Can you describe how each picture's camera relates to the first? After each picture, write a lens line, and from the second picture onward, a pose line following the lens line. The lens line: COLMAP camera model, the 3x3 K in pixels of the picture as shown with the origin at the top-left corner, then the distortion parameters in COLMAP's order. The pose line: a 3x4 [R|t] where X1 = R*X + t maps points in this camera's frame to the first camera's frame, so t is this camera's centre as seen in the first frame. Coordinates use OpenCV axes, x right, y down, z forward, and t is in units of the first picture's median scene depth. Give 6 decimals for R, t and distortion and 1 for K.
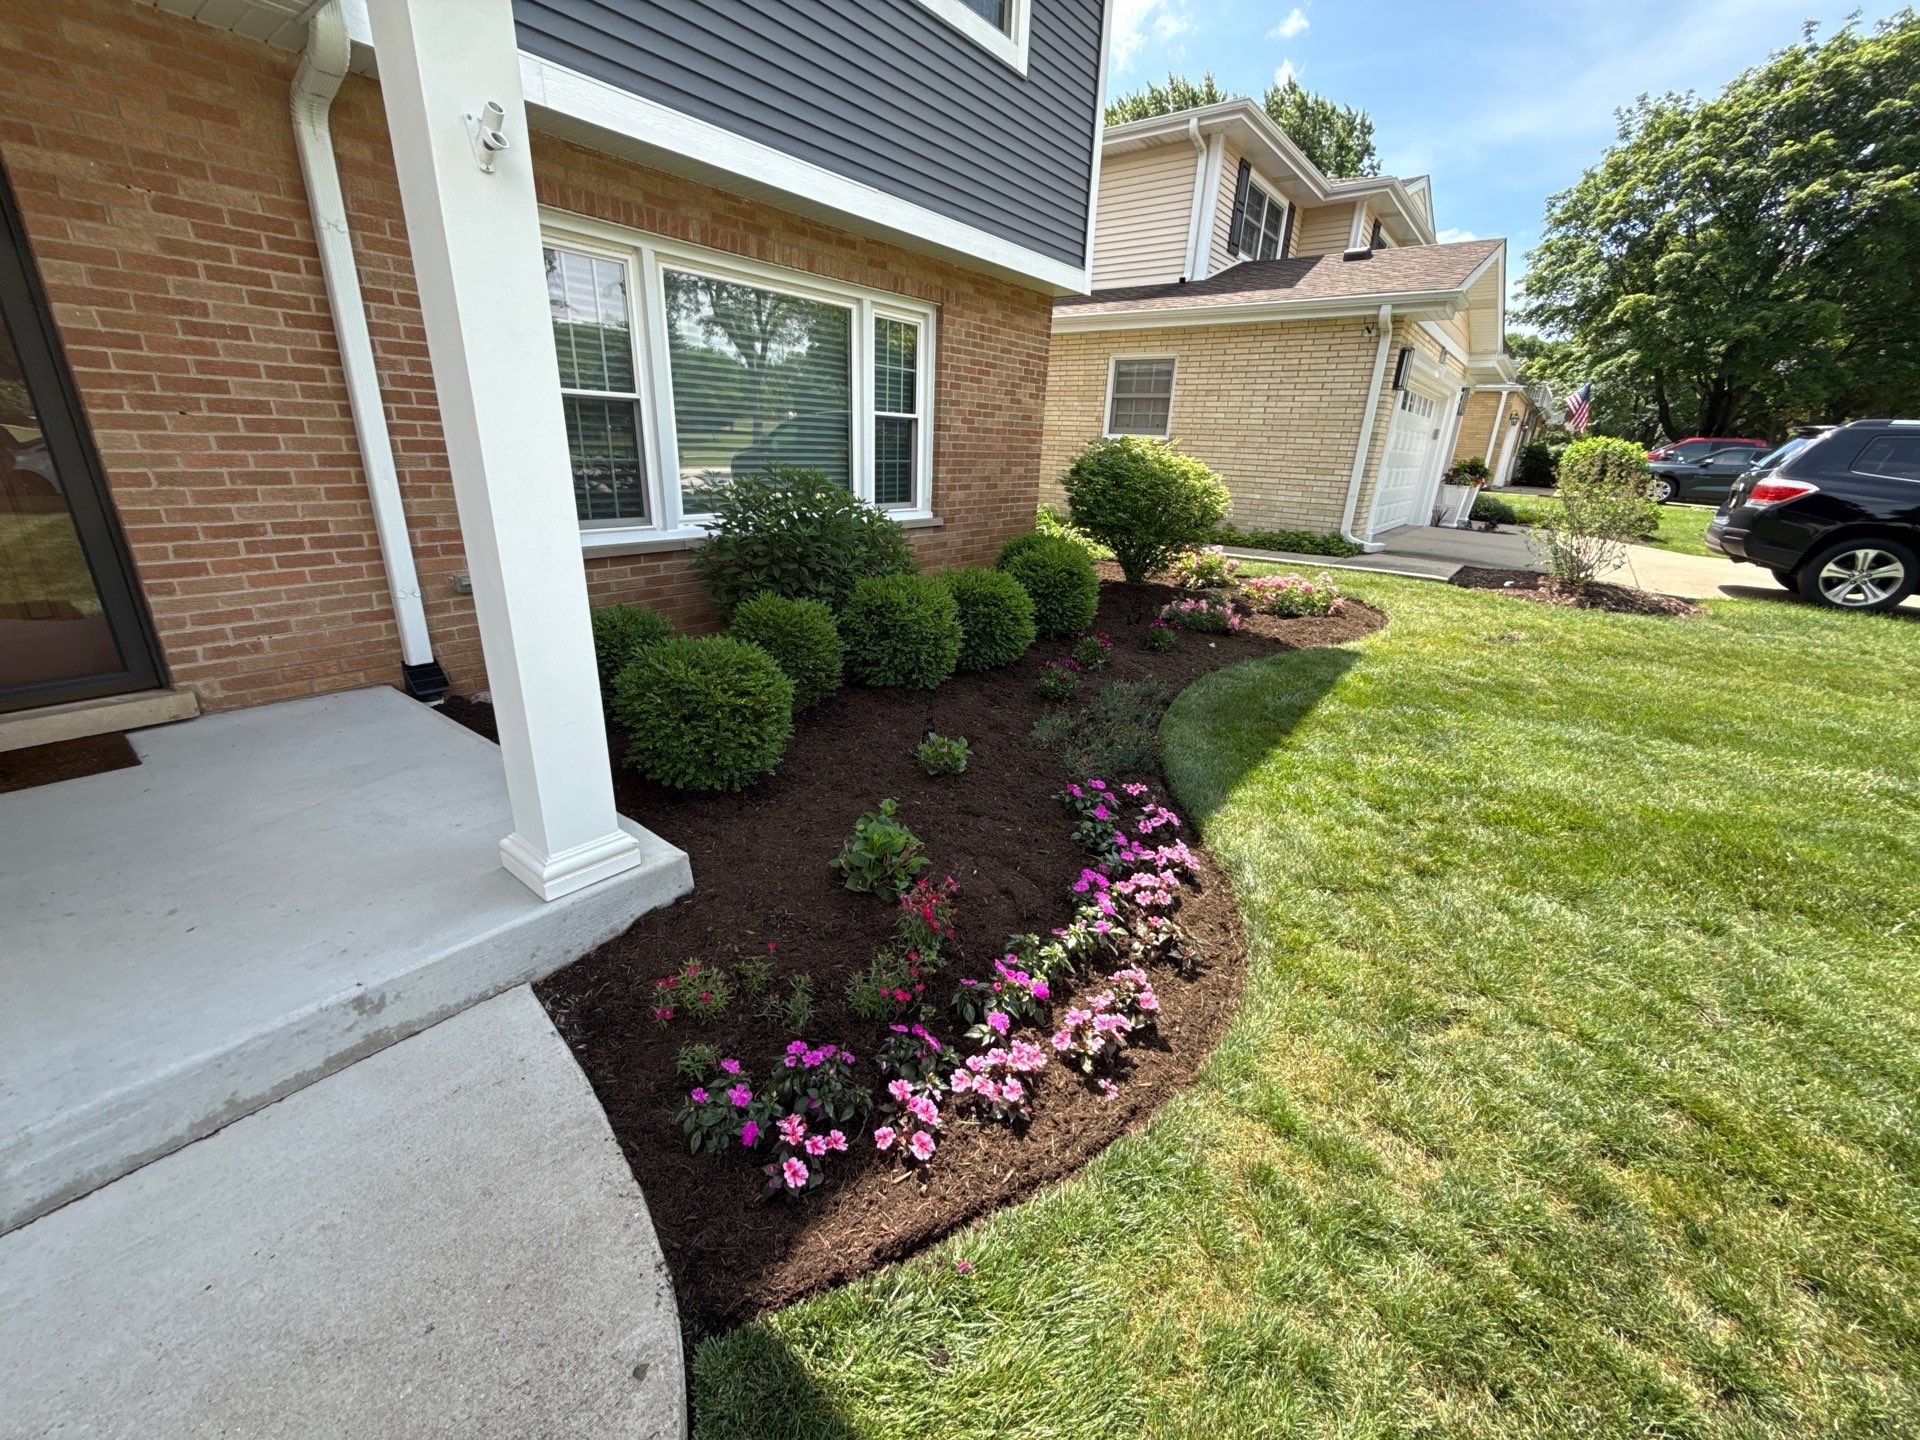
lens RADIAL K [[762.6, 0, 960.0], [0, 762.6, 717.2], [0, 0, 1]] dist [0.000753, -0.000451]
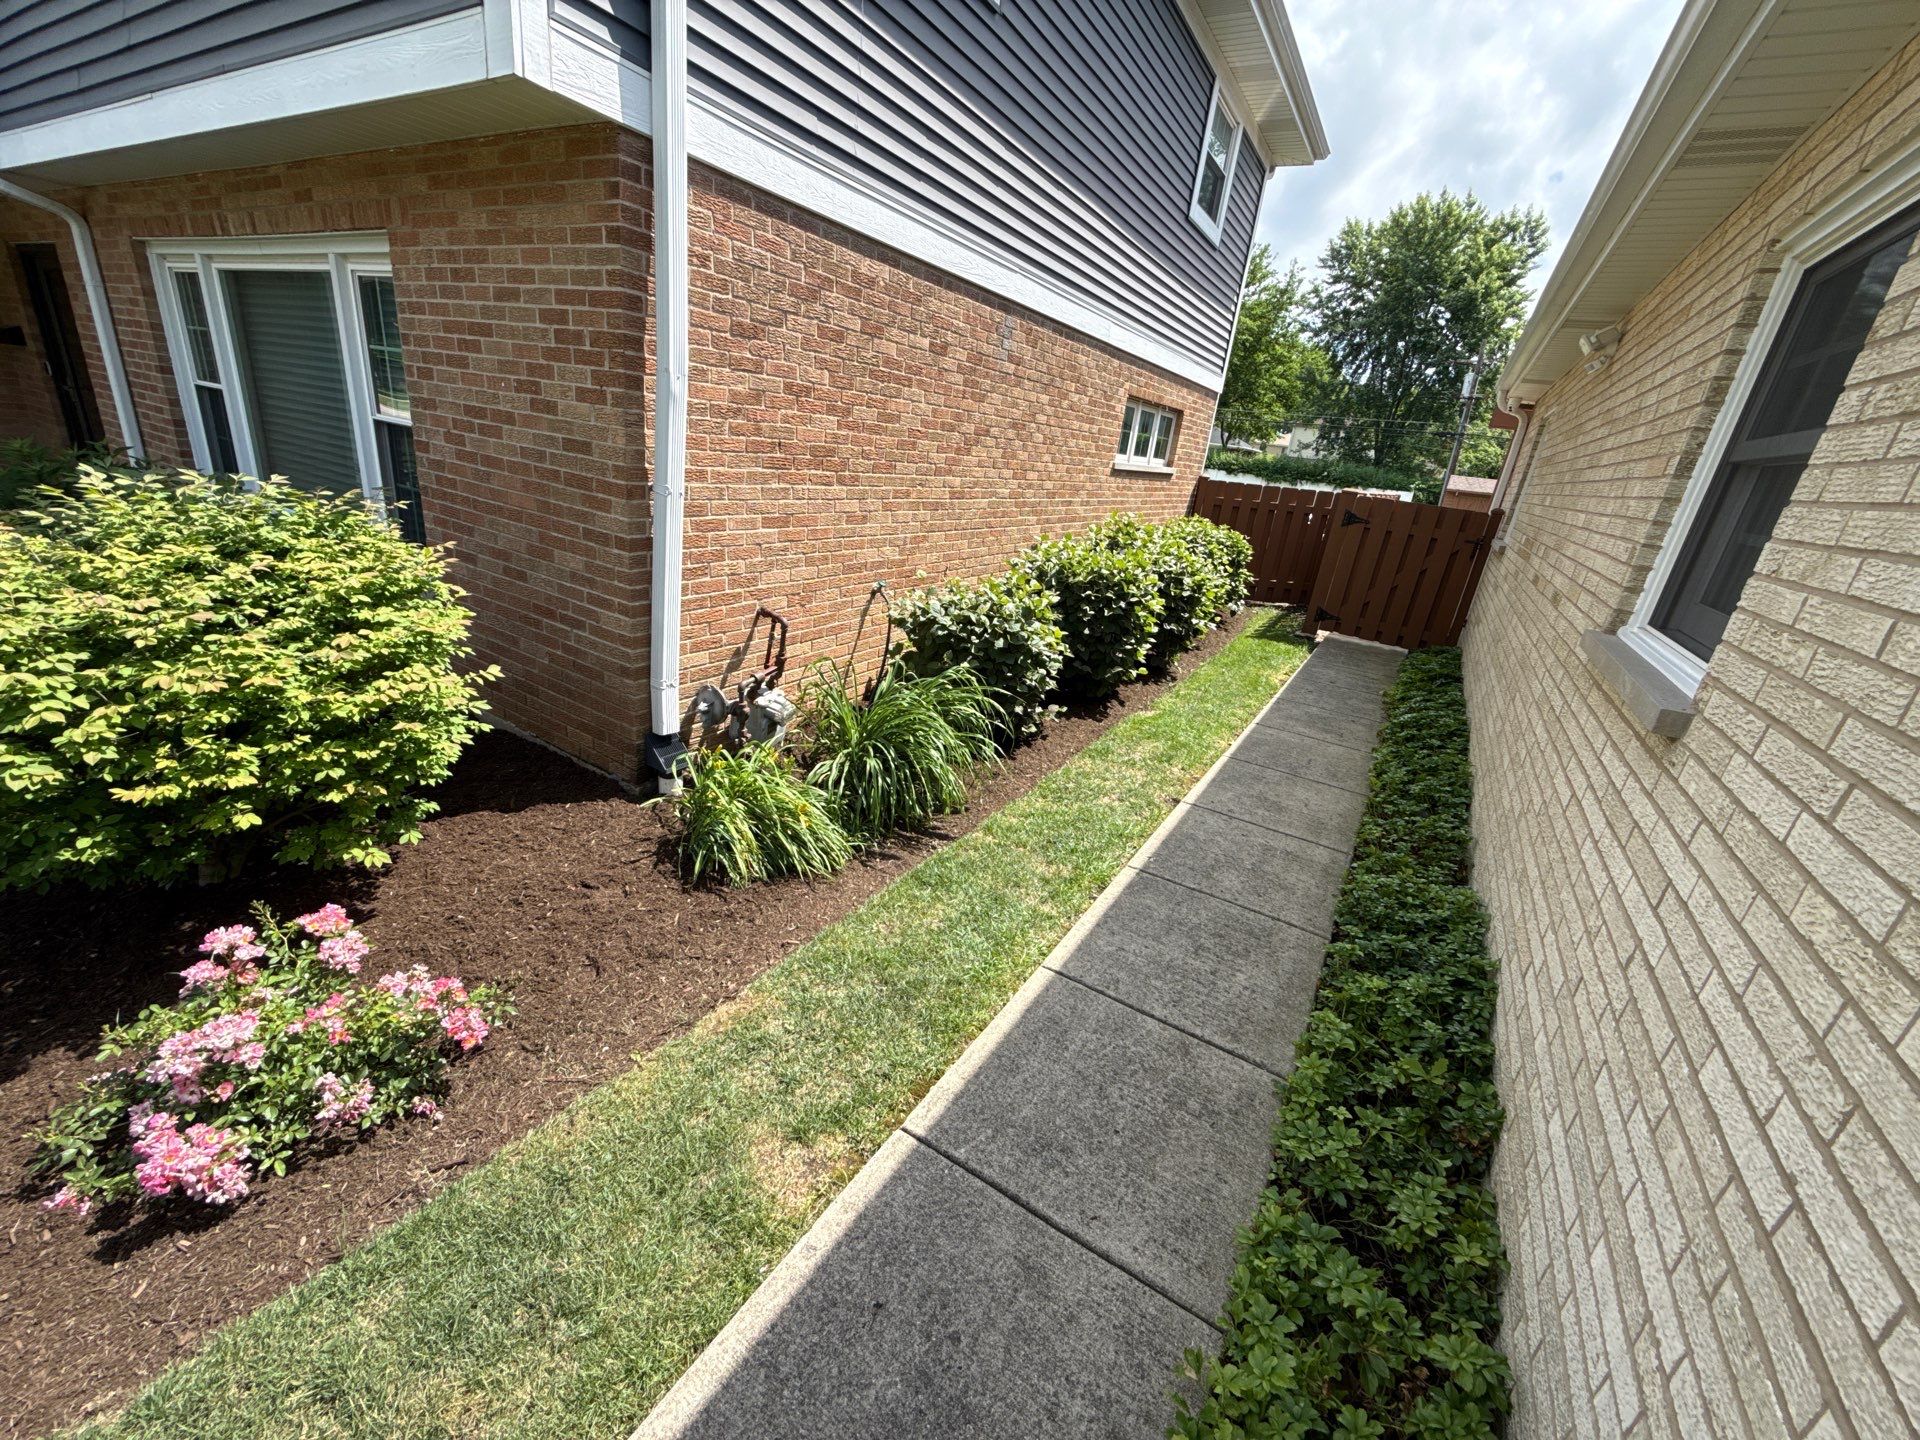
lens RADIAL K [[760.3, 0, 961.2], [0, 760.3, 717.6], [0, 0, 1]] dist [0.000137, -0.000431]
pose [[0.112803, 0.325332, -0.938848, 0.851026], [-0.442966, 0.862252, 0.245567, -0.704904], [0.889414, 0.388176, 0.241376, 1.753301]]
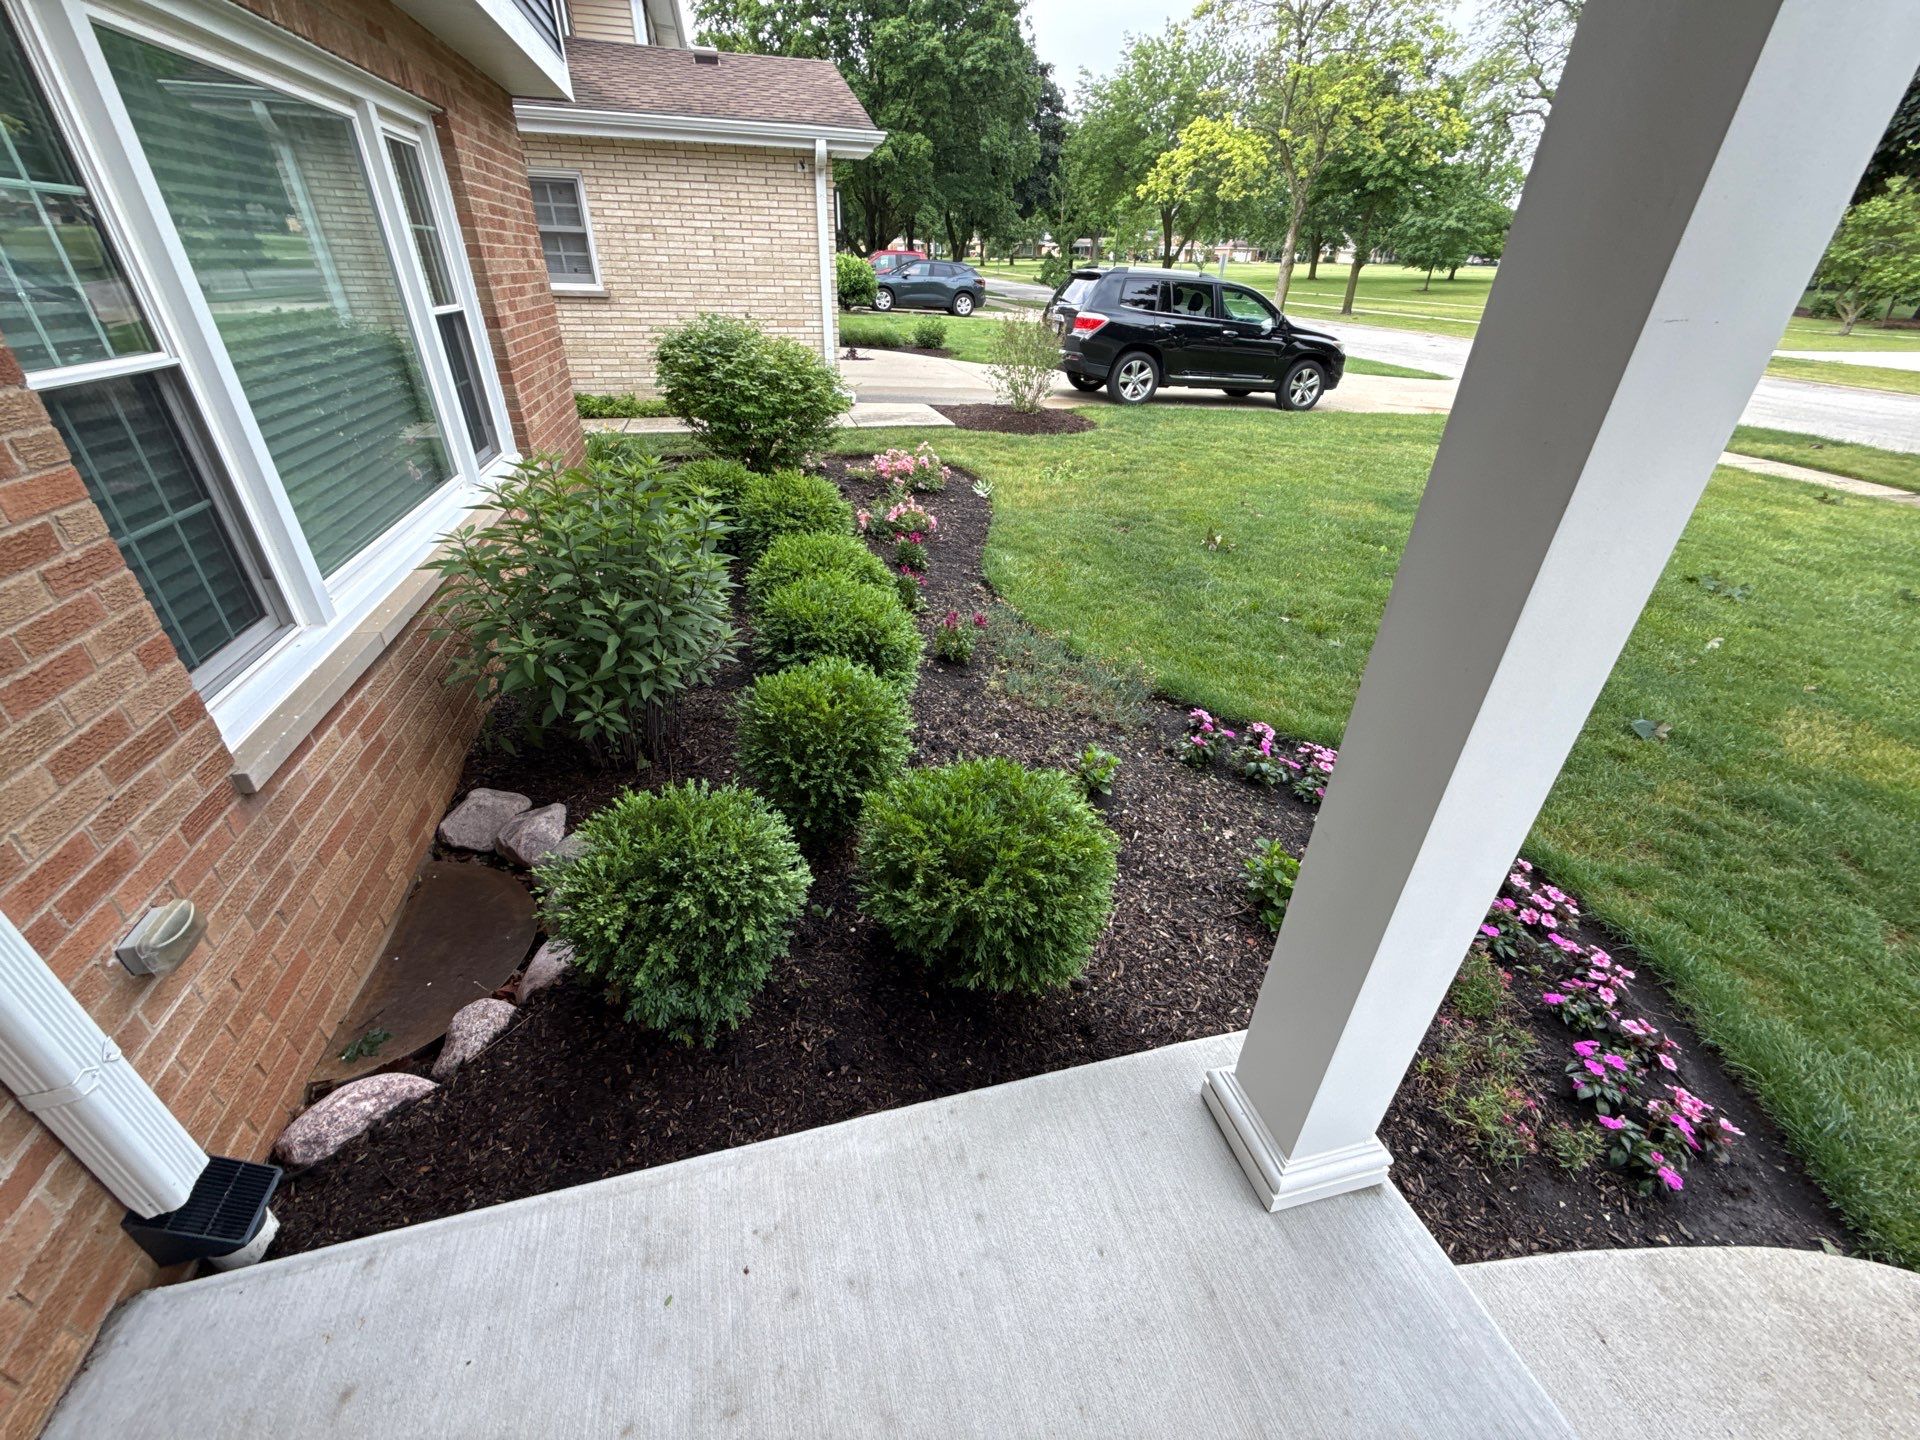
lens RADIAL K [[766.0, 0, 961.8], [0, 766.0, 714.1], [0, 0, 1]] dist [-0.001756, -0.000141]
pose [[0.614687, -0.414992, 0.670776, -0.483117], [0.266312, 0.909661, 0.318740, -0.235917], [-0.742454, -0.017290, 0.669674, 0.345273]]
